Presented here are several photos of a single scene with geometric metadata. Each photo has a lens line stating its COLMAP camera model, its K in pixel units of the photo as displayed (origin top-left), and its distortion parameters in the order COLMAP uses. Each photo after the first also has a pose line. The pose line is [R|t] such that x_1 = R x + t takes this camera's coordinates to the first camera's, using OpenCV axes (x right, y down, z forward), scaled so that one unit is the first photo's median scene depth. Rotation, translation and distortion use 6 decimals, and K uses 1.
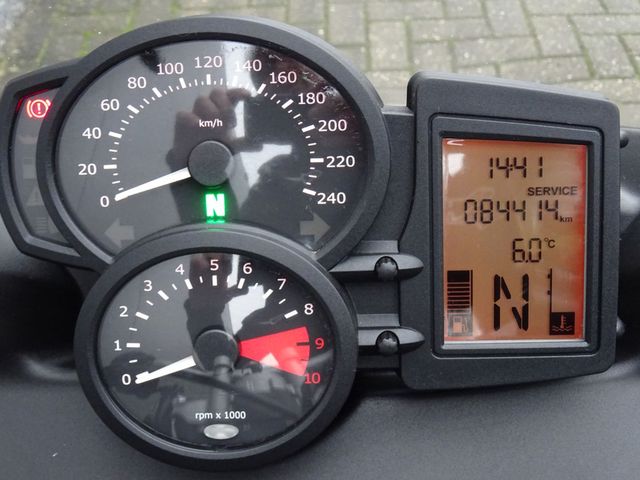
lens RADIAL K [[927.5, 0, 320.0], [0, 927.5, 240.0], [0, 0, 1]] dist [-0.019878, -0.076519]
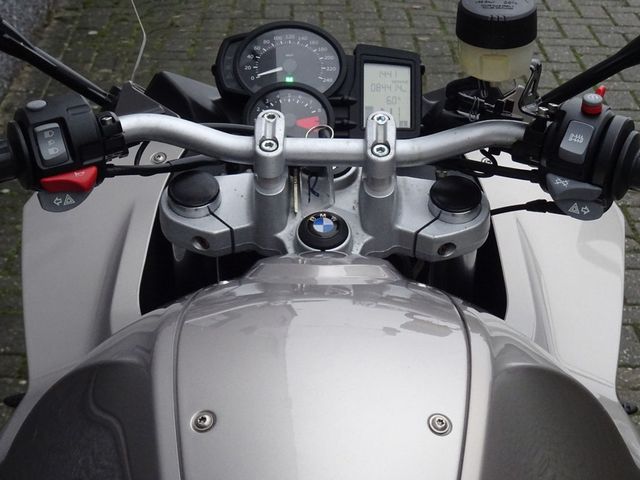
lens RADIAL K [[1722.4, 0, 320.0], [0, 1722.4, 240.0], [0, 0, 1]] dist [-0.113566, -0.465465]
pose [[0.997269, 0.053967, 0.050417, -0.270794], [-0.033232, 0.937558, -0.346238, 2.412972], [-0.065954, 0.343617, 0.936791, -4.128143]]
